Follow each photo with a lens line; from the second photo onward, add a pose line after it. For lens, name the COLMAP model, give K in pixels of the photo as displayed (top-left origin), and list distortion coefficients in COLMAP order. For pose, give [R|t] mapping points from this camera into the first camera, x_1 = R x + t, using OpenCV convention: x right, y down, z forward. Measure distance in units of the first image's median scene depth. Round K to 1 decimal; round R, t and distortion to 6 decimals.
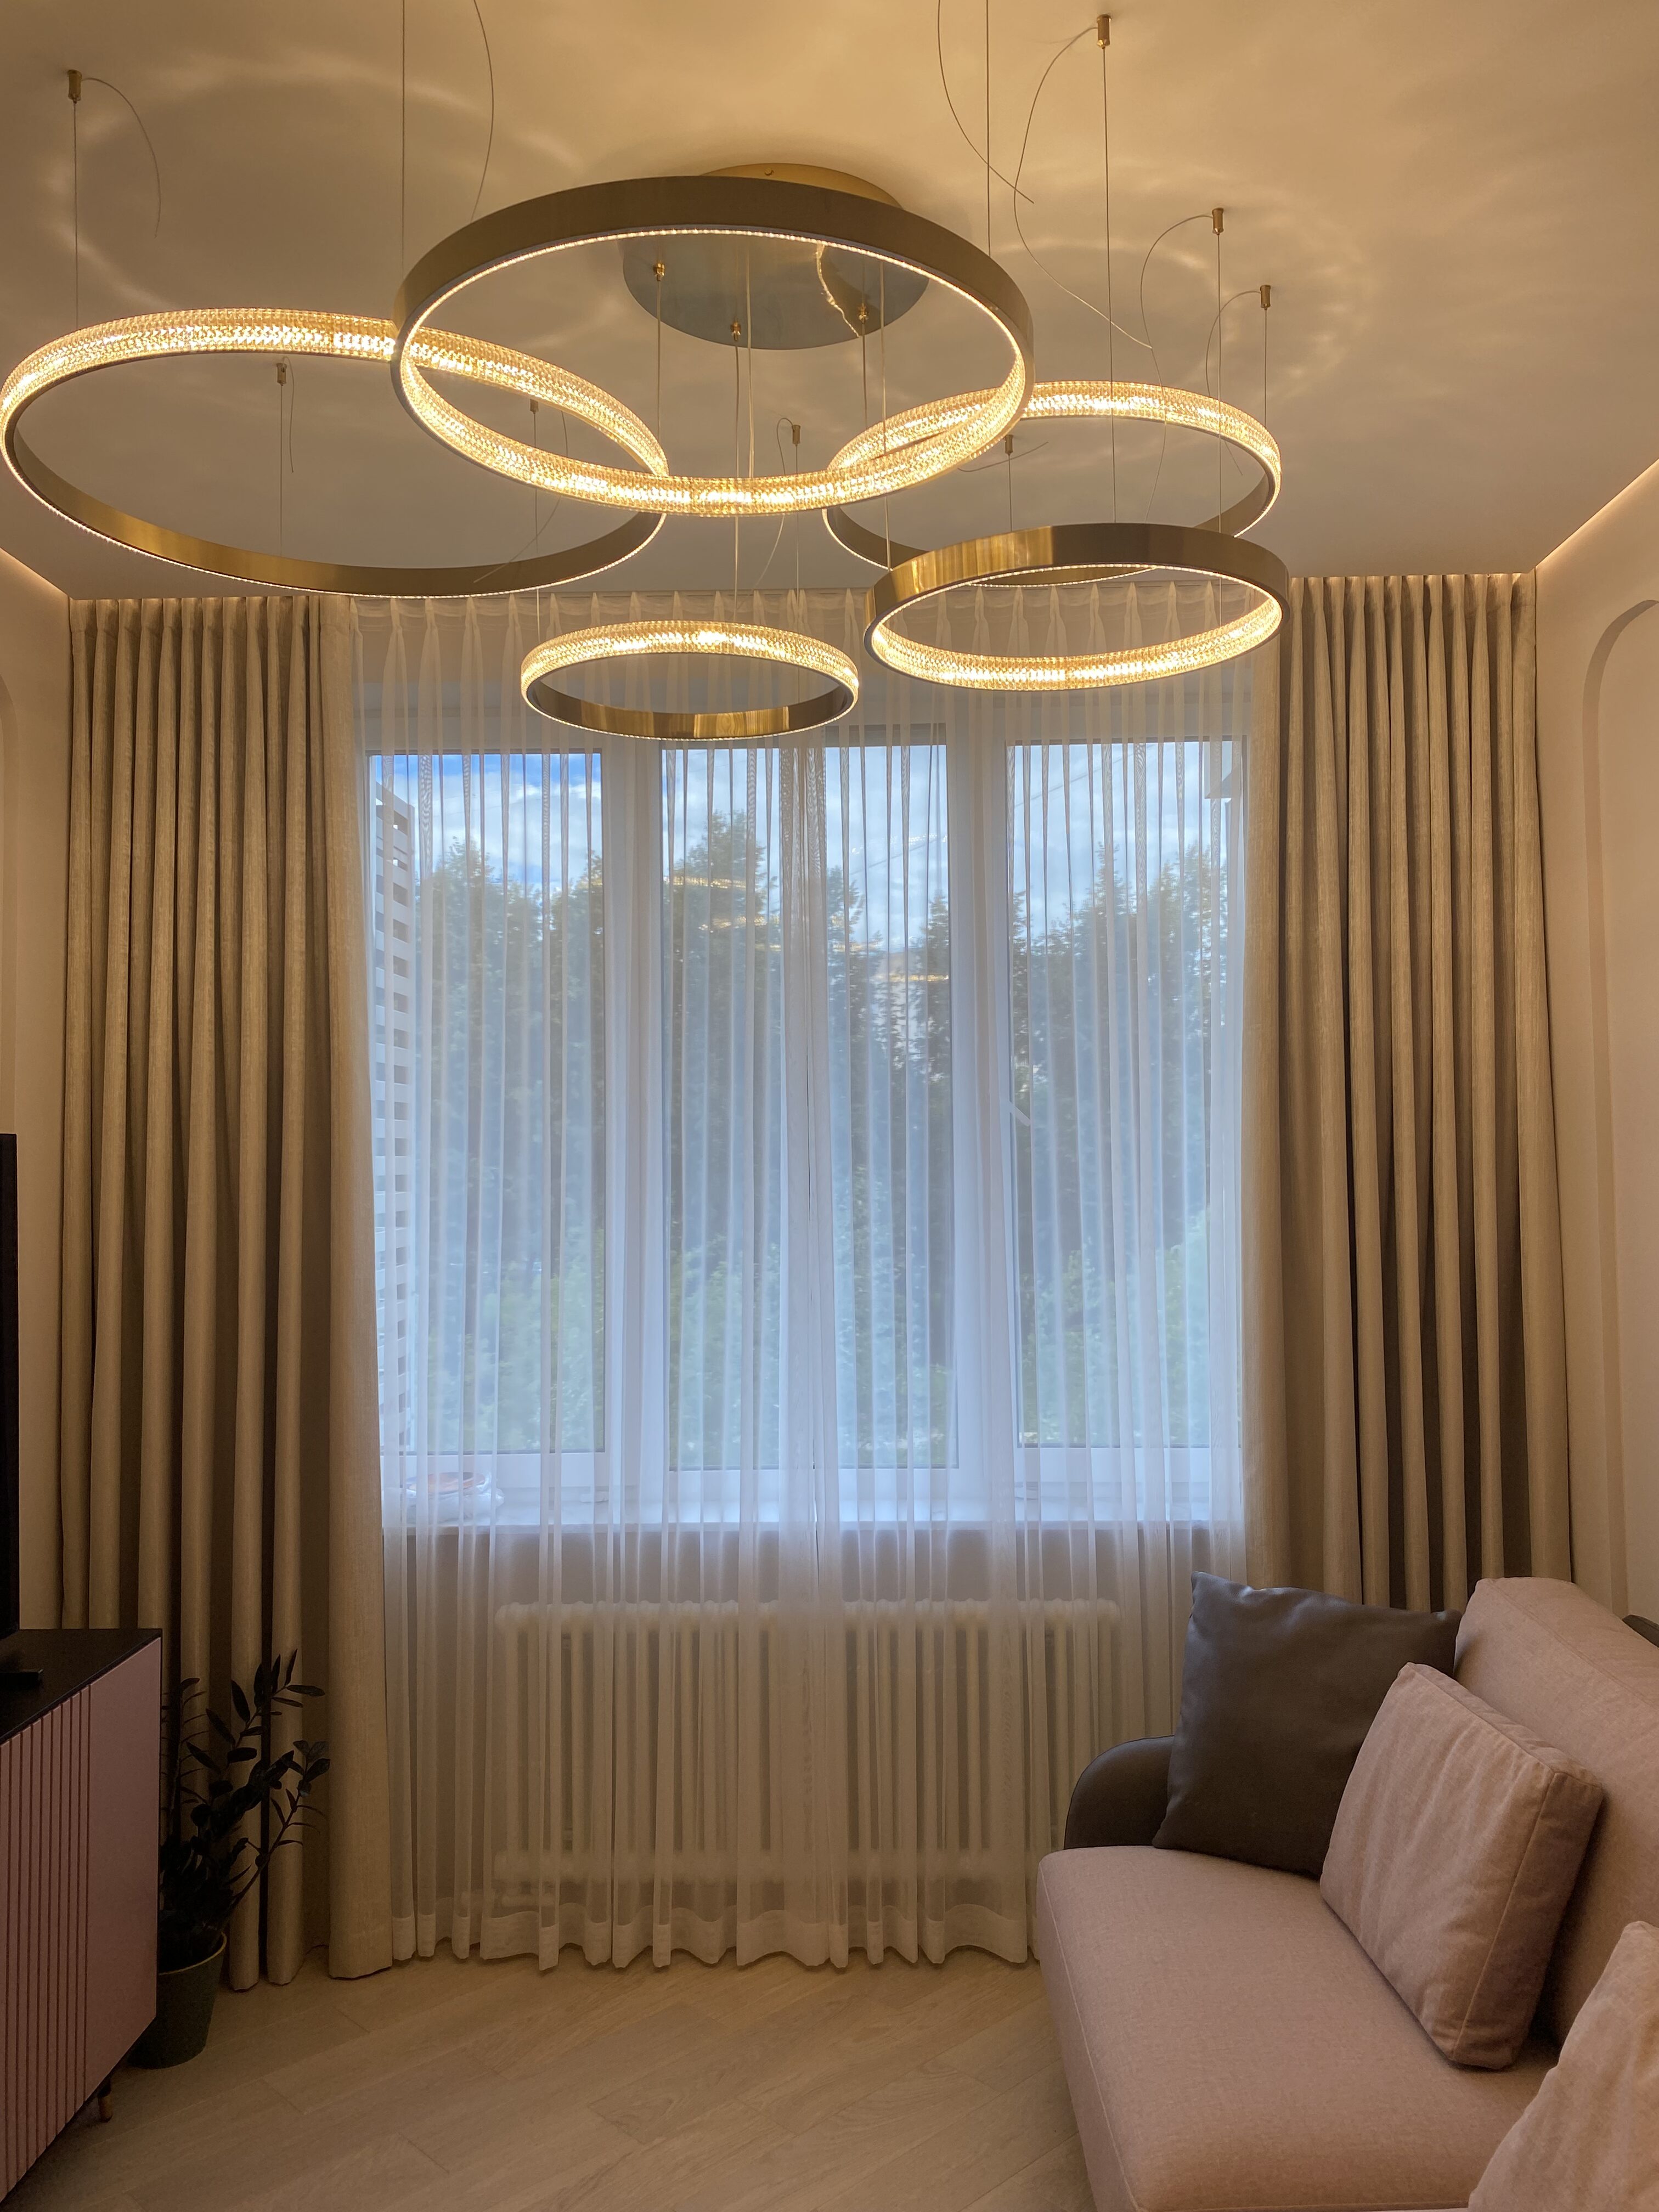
lens RADIAL K [[1747.0, 0, 824.8], [0, 1747.0, 1090.1], [0, 0, 1]] dist [0.026555, -0.026299]
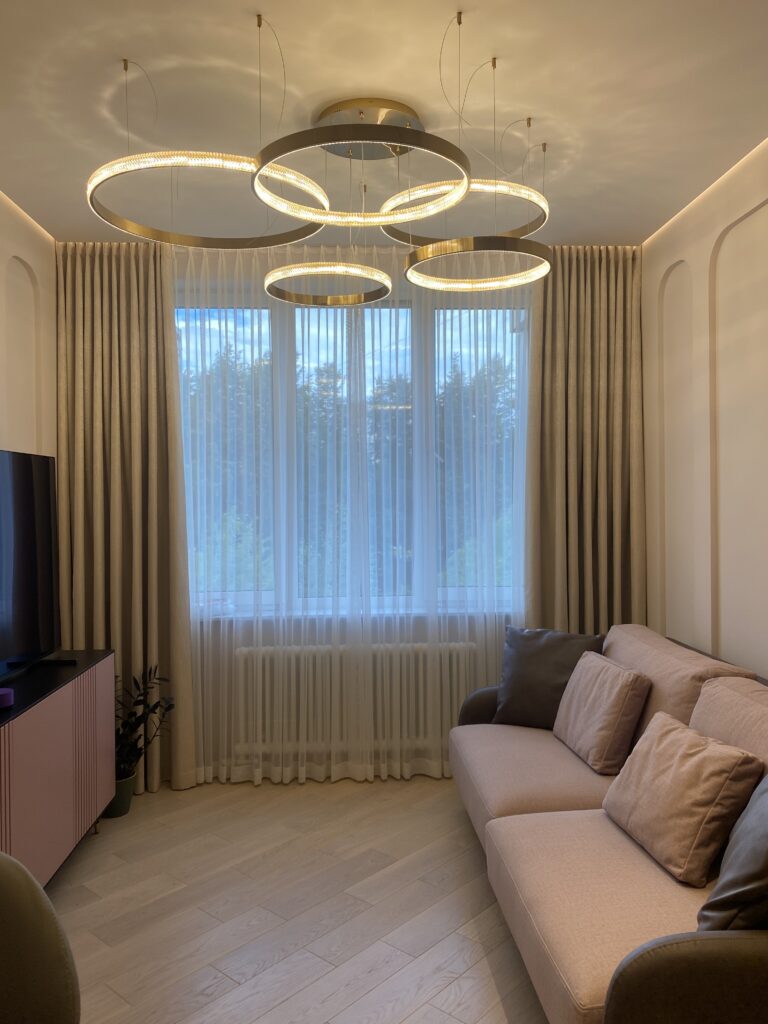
lens RADIAL K [[808.7, 0, 383.9], [0, 808.7, 509.6], [0, 0, 1]] dist [0.026555, -0.026299]
pose [[0.997264, 0.001037, 0.073912, -0.061335], [-0.004906, 0.998626, 0.052179, 0.031815], [-0.073756, -0.052399, 0.995899, -0.183016]]
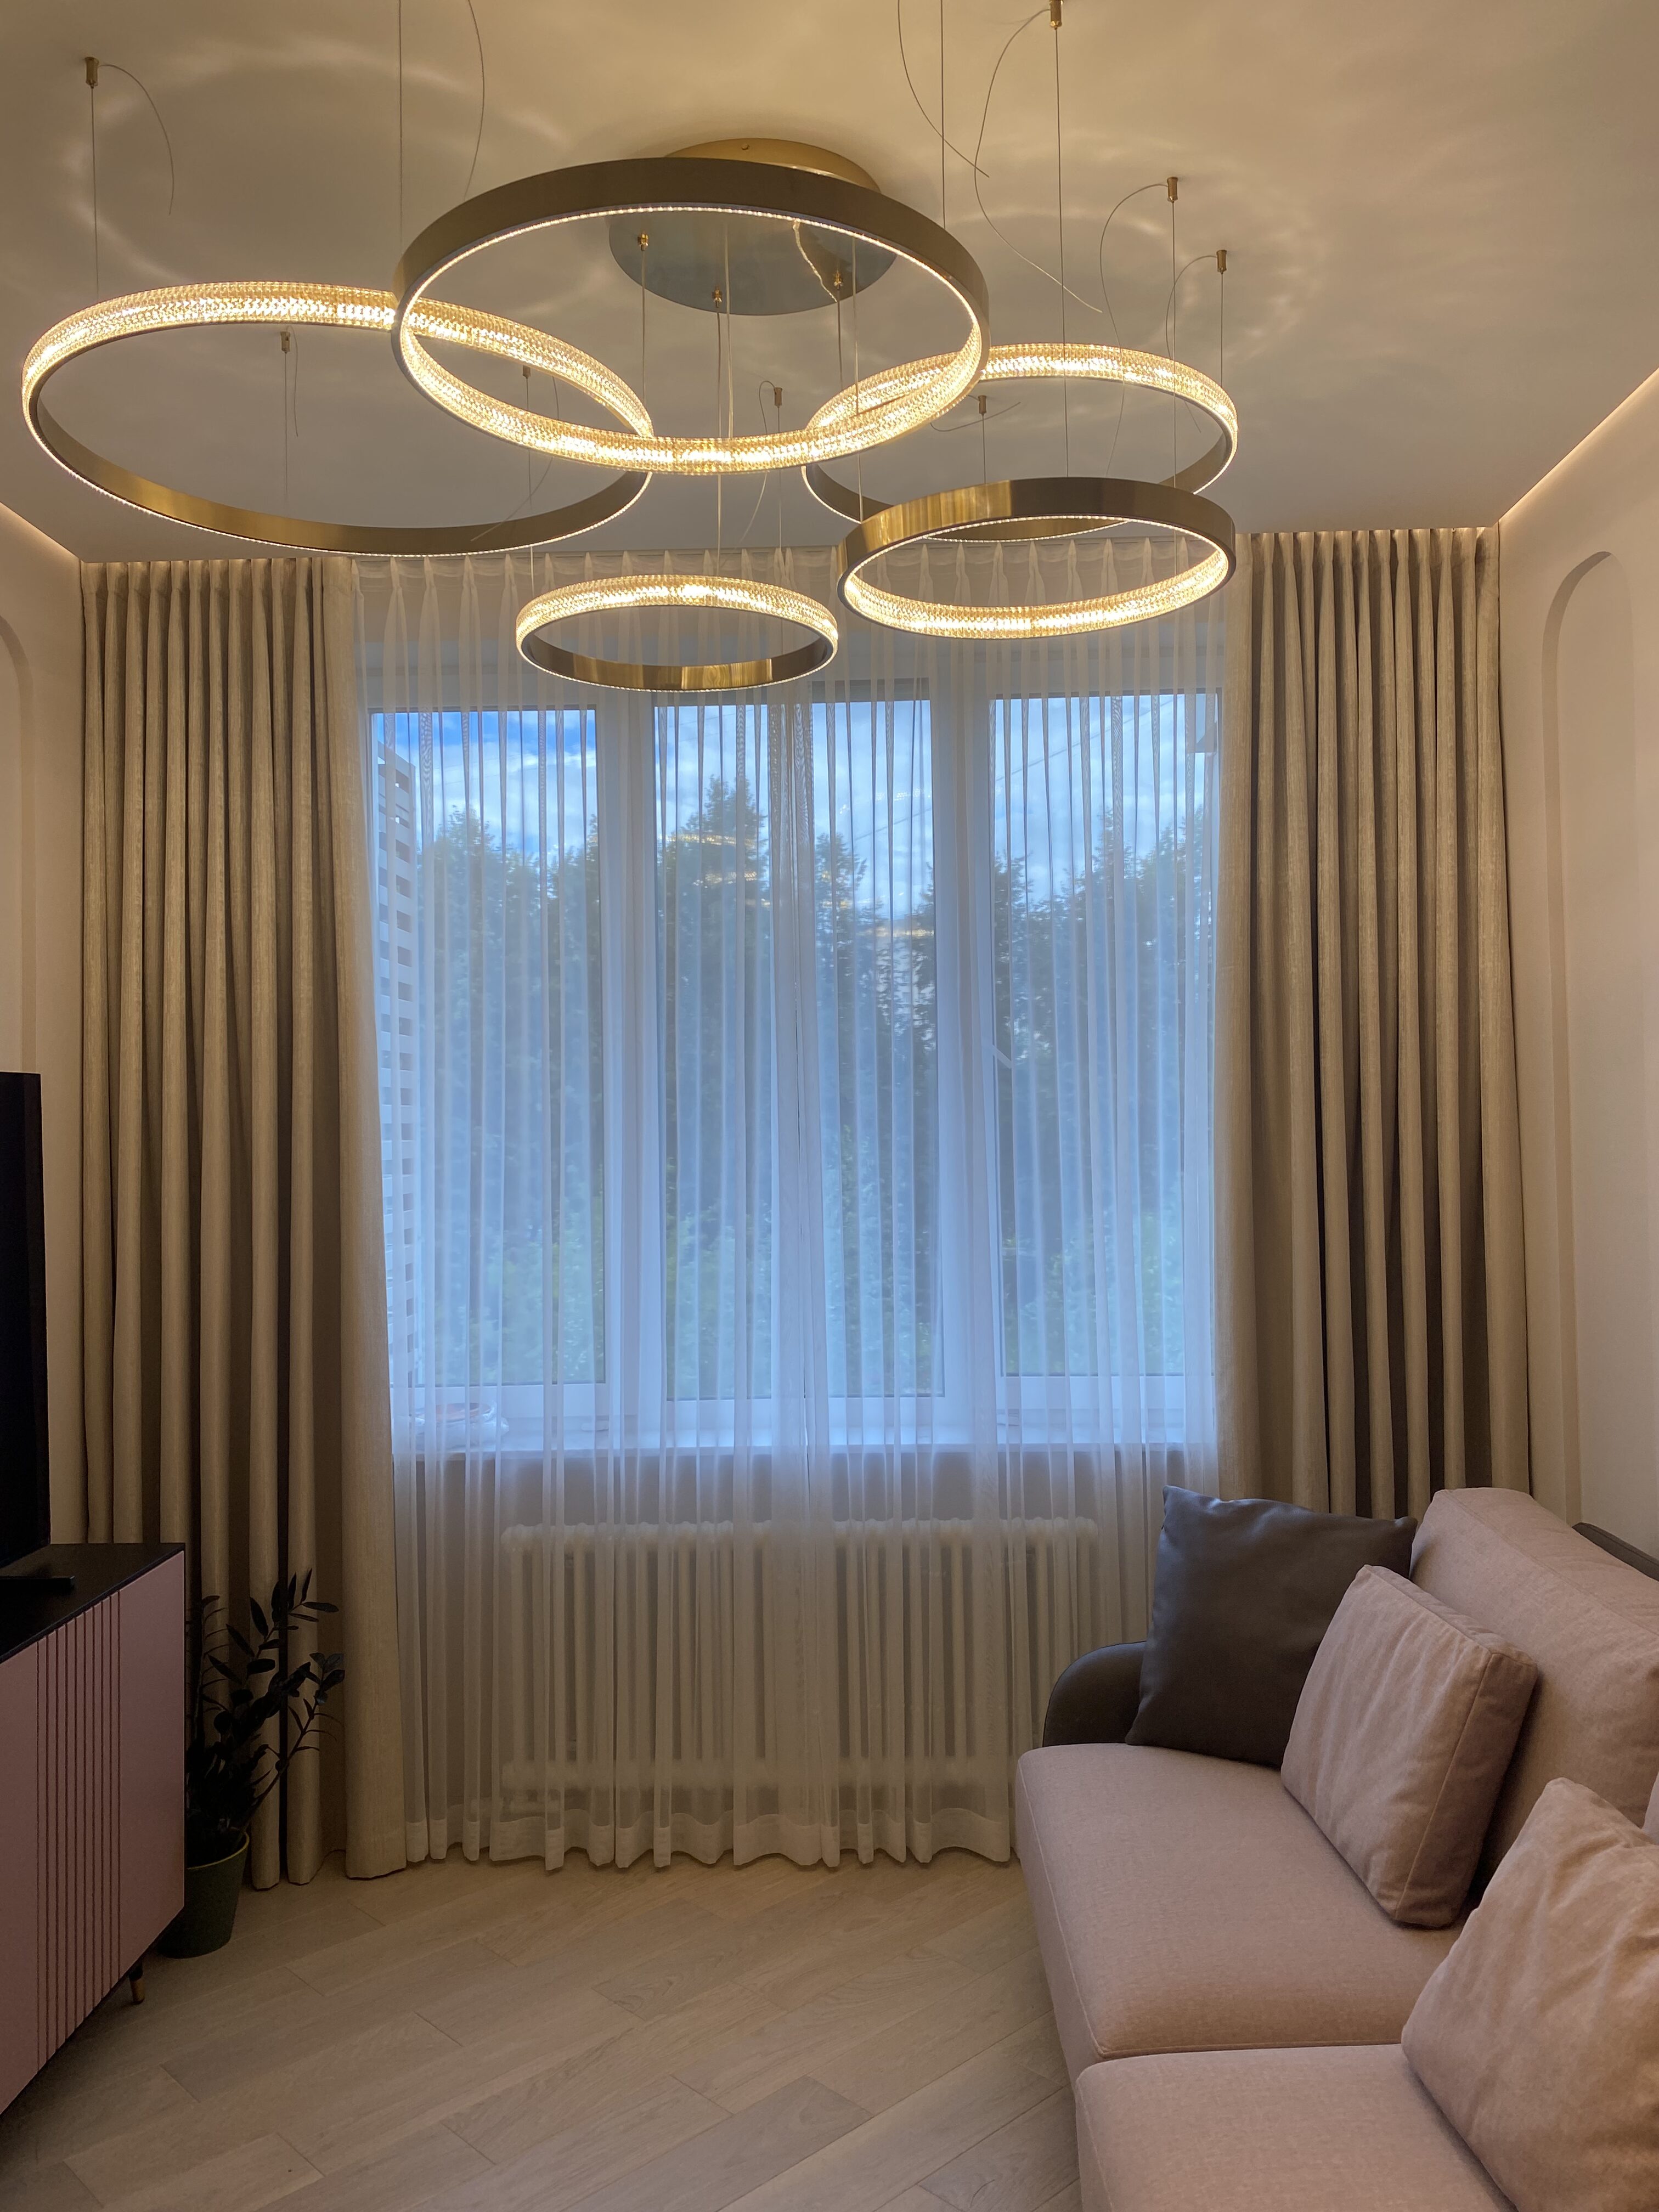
lens RADIAL K [[1747.0, 0, 818.4], [0, 1747.0, 1091.5], [0, 0, 1]] dist [0.026555, -0.026299]
pose [[0.999972, -0.005656, -0.004858, 0.008280], [0.005749, 0.999799, 0.019191, 0.015443], [0.004748, -0.019218, 0.999804, -0.040383]]
